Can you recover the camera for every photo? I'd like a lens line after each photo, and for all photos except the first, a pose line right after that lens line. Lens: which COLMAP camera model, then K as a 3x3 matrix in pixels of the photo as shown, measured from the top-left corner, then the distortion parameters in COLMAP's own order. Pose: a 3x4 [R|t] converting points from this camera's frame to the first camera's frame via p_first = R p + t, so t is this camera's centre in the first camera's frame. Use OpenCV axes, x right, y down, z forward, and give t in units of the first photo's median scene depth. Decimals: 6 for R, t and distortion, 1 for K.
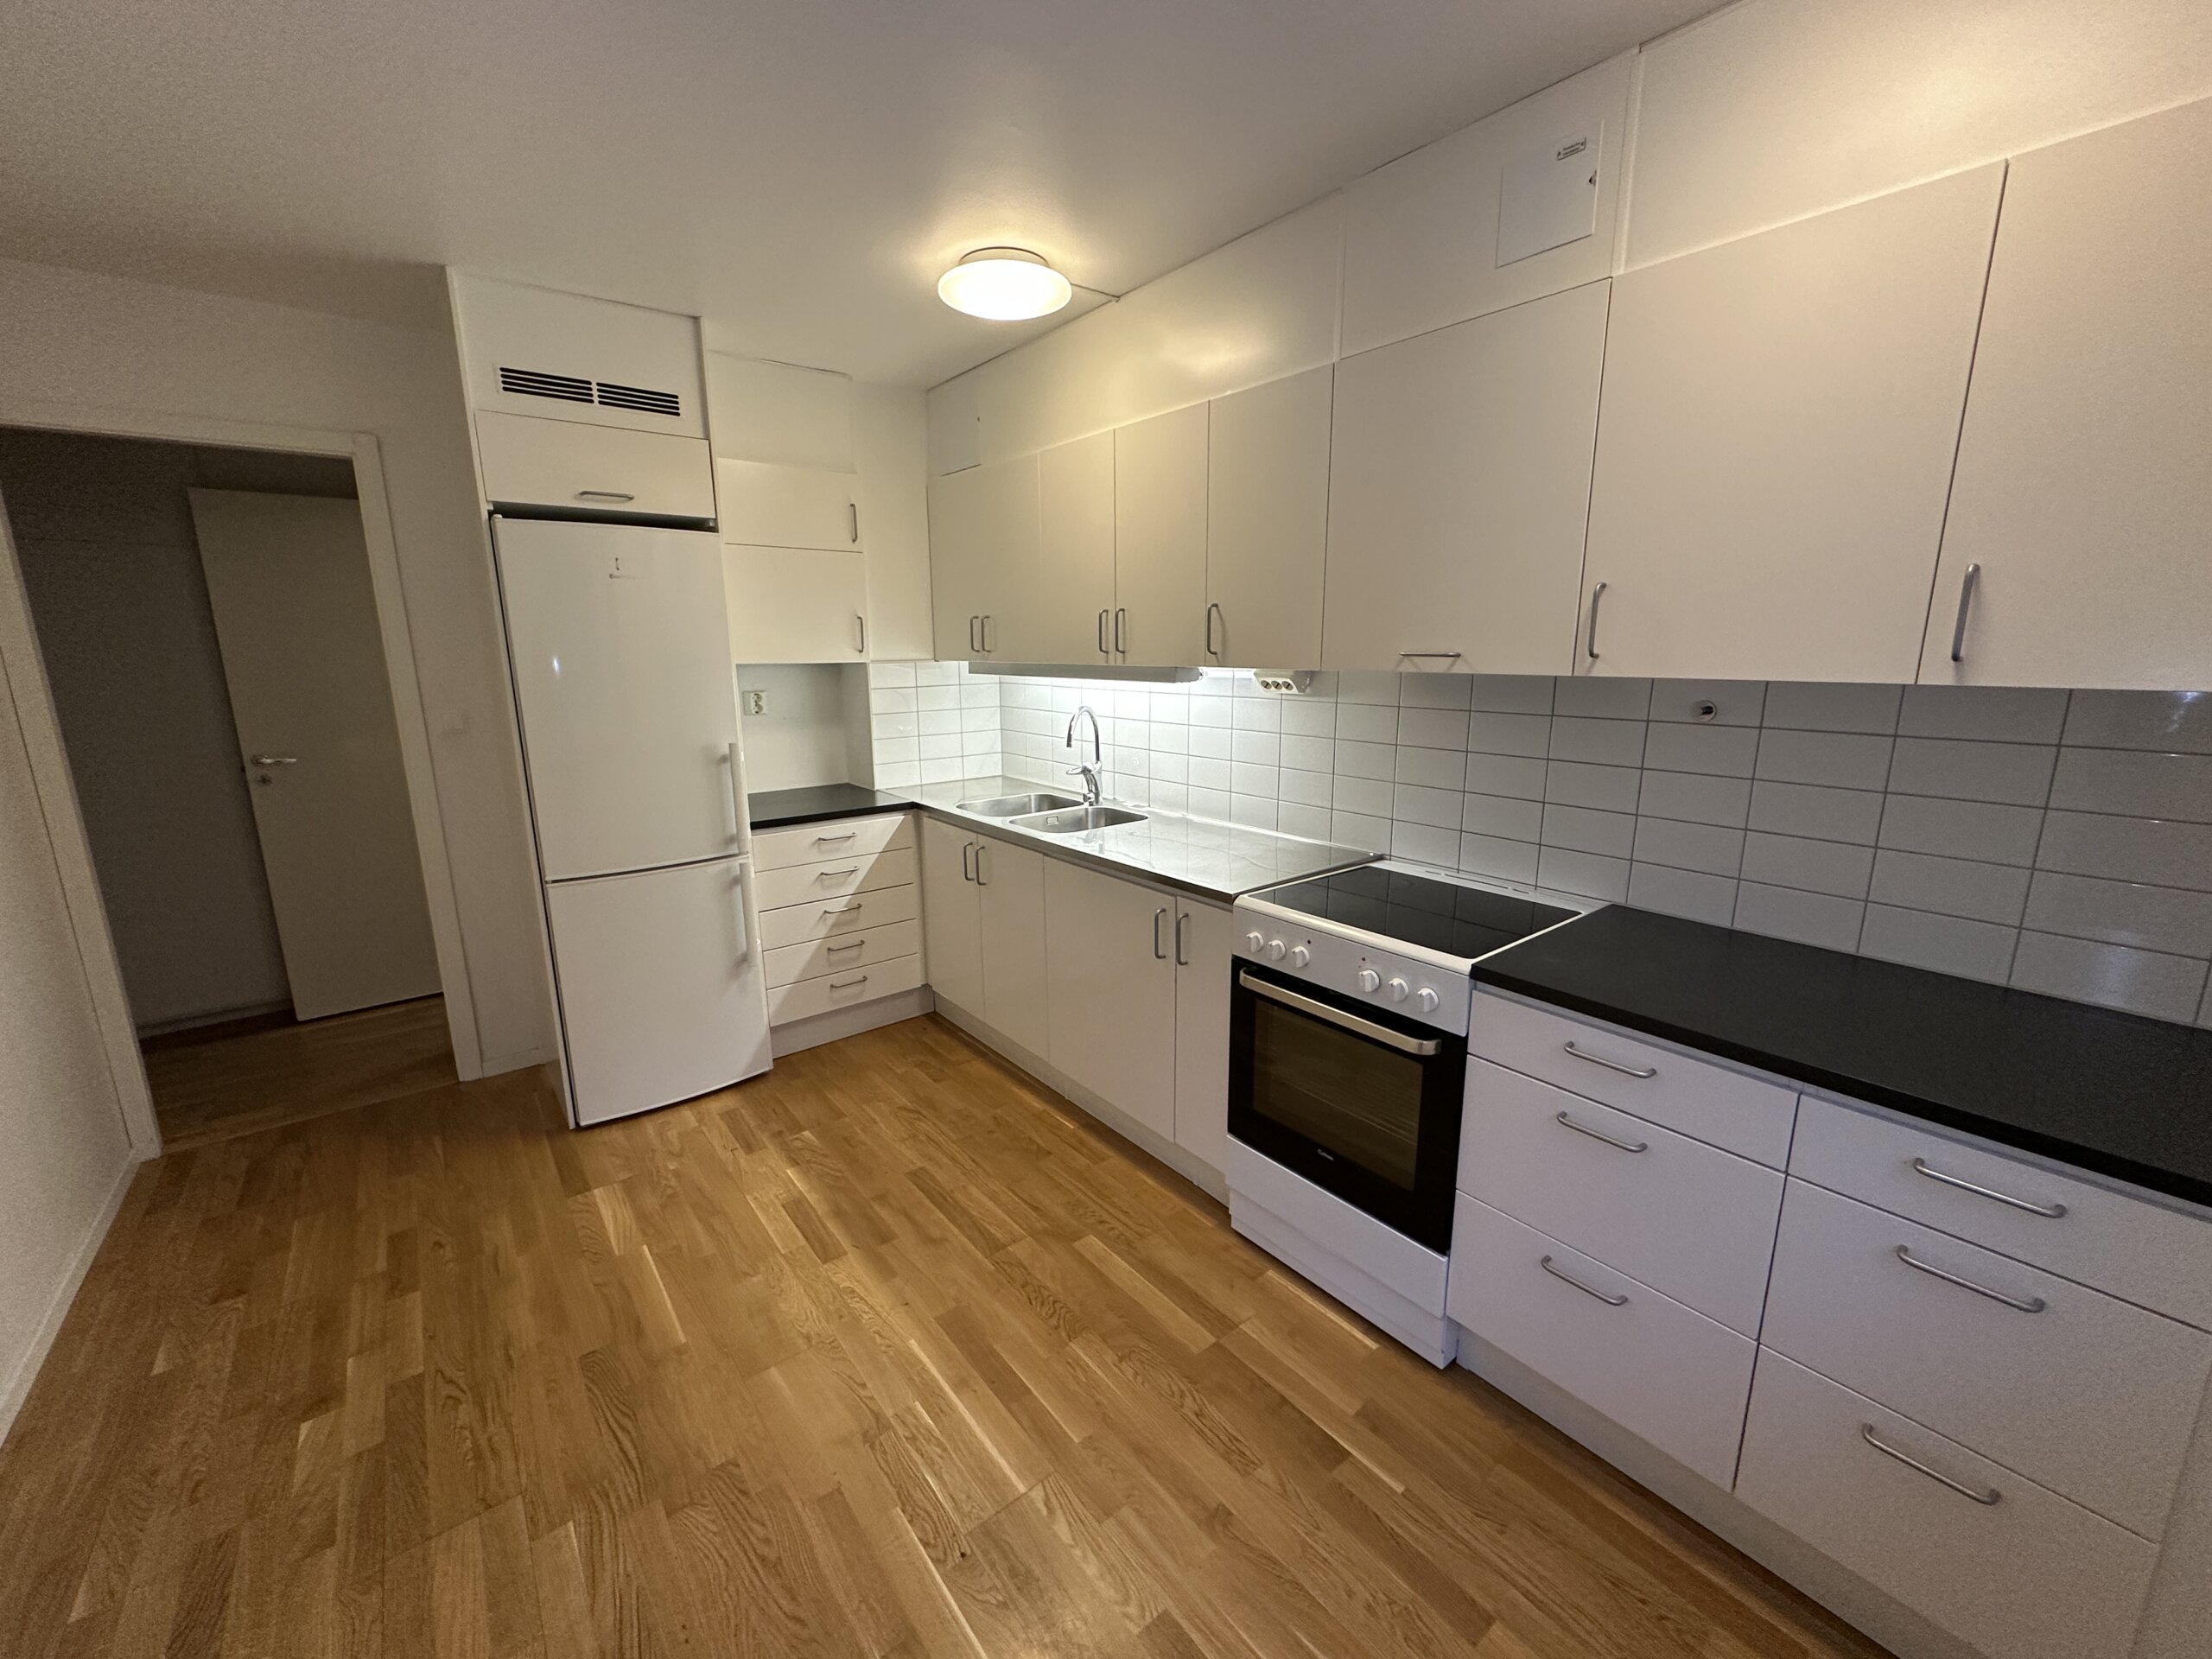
lens RADIAL K [[881.1, 0, 1104.9], [0, 881.1, 823.5], [0, 0, 1]] dist [-0.001272, -0.000012]
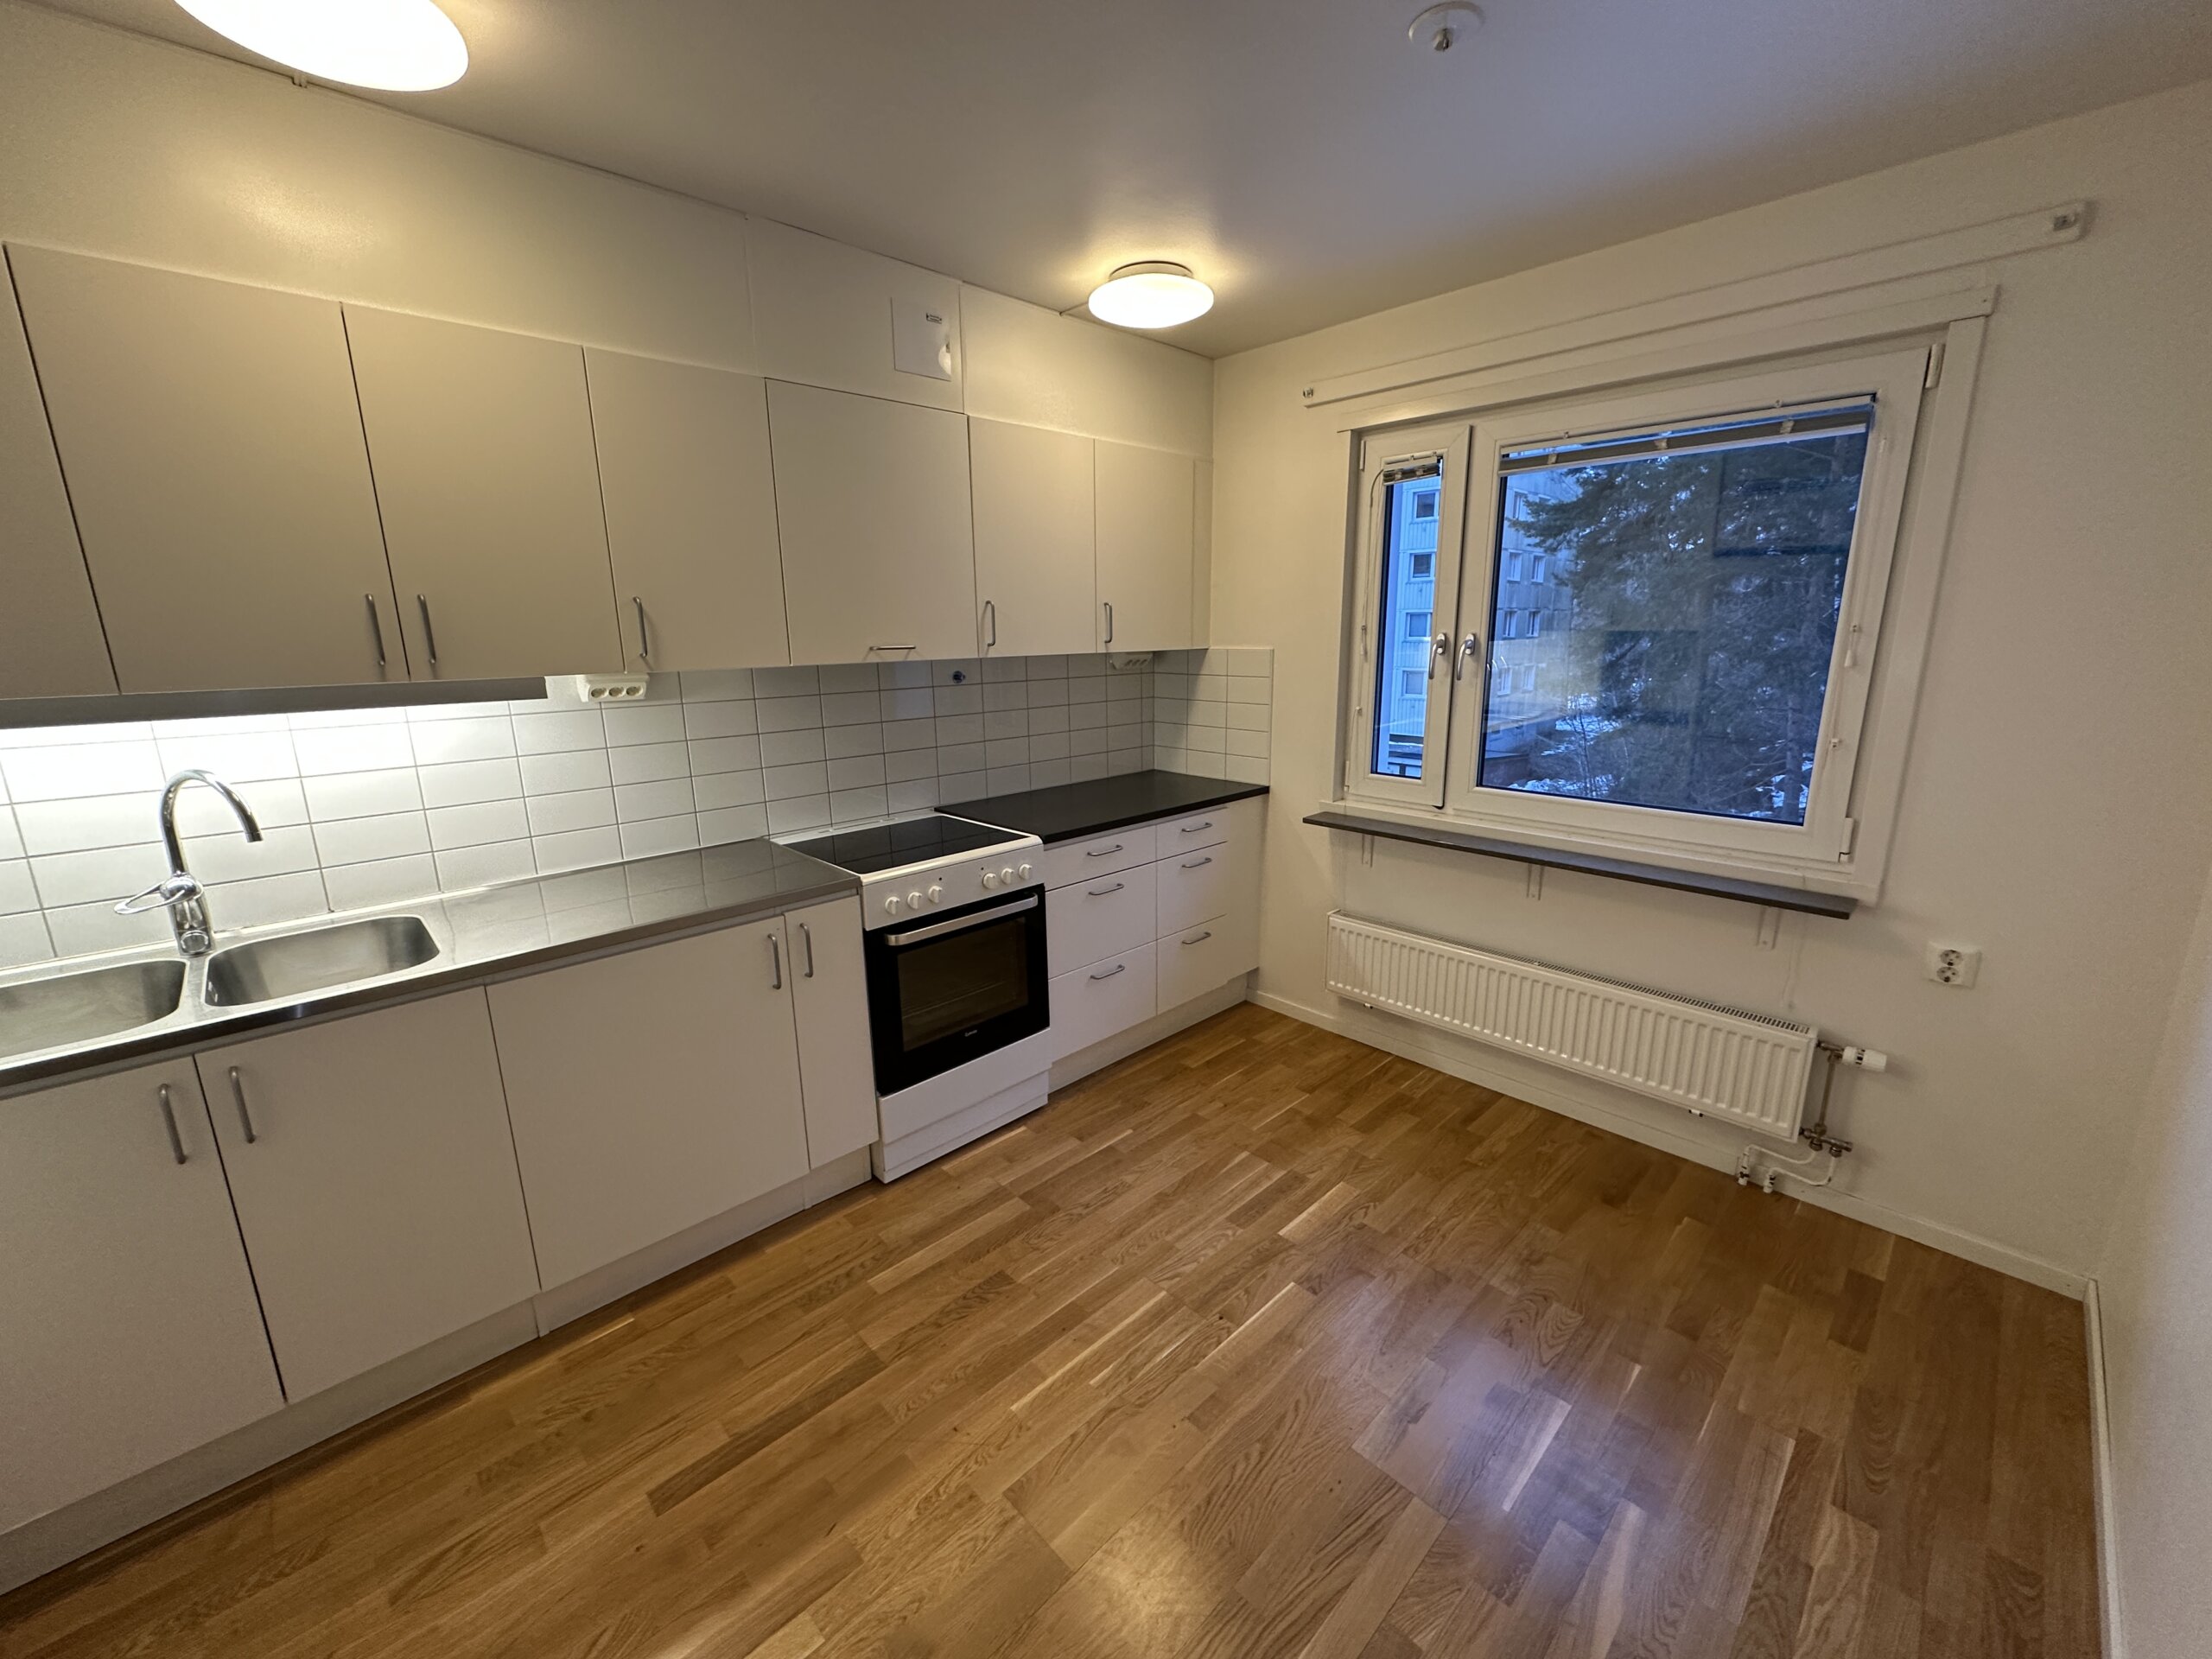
lens RADIAL K [[881.1, 0, 1104.1], [0, 881.1, 831.3], [0, 0, 1]] dist [-0.001272, -0.000012]
pose [[-0.094663, -0.217622, 0.971432, -1.010456], [0.214108, 0.948527, 0.233355, -0.175403], [-0.972212, 0.230082, -0.043196, 0.832913]]
